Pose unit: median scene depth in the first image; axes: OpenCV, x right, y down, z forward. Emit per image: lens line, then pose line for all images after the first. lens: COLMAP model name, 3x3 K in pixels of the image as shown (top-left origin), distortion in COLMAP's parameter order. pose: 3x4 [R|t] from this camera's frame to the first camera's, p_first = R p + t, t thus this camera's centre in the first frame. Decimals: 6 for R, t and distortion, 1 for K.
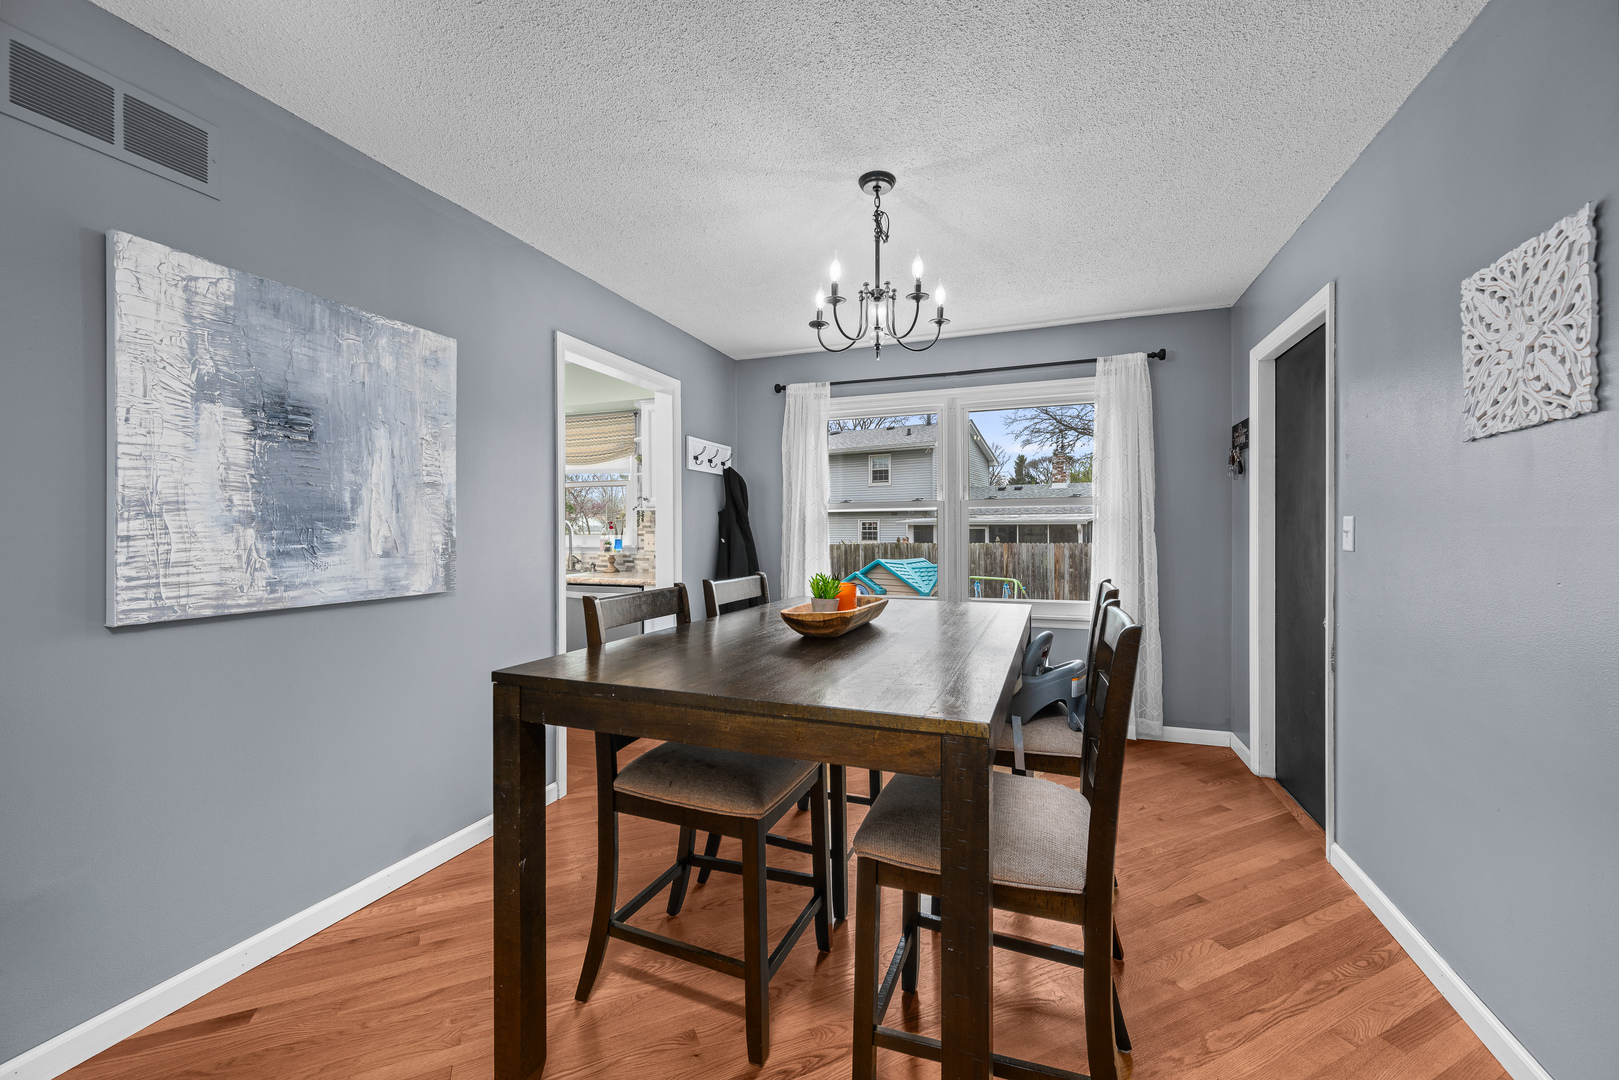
lens RADIAL K [[635.2, 0, 818.1], [0, 635.2, 530.7], [0, 0, 1]] dist [-0.002168, 0.000000]
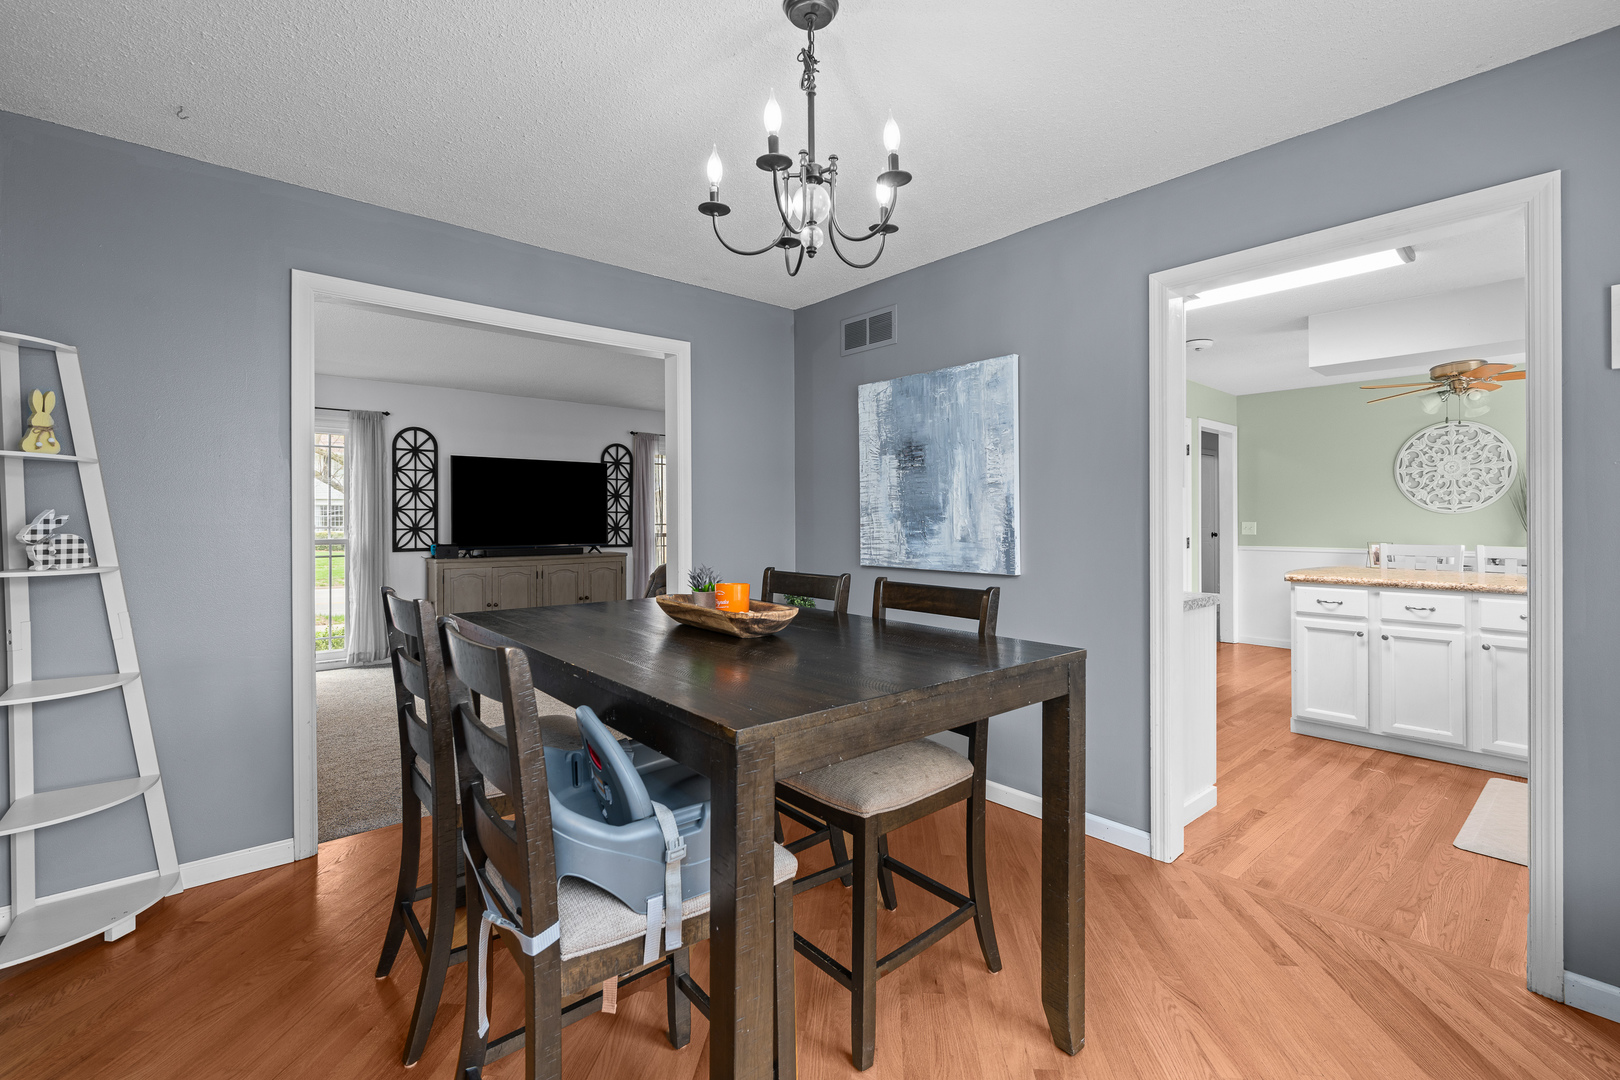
lens RADIAL K [[688.9, 0, 824.0], [0, 688.9, 517.1], [0, 0, 1]] dist [-0.003230, 0.000013]
pose [[-0.482683, -0.001062, -0.875795, 0.658445], [-0.000609, 0.999999, -0.000877, -0.008397], [0.875795, 0.000110, -0.482683, 1.272748]]
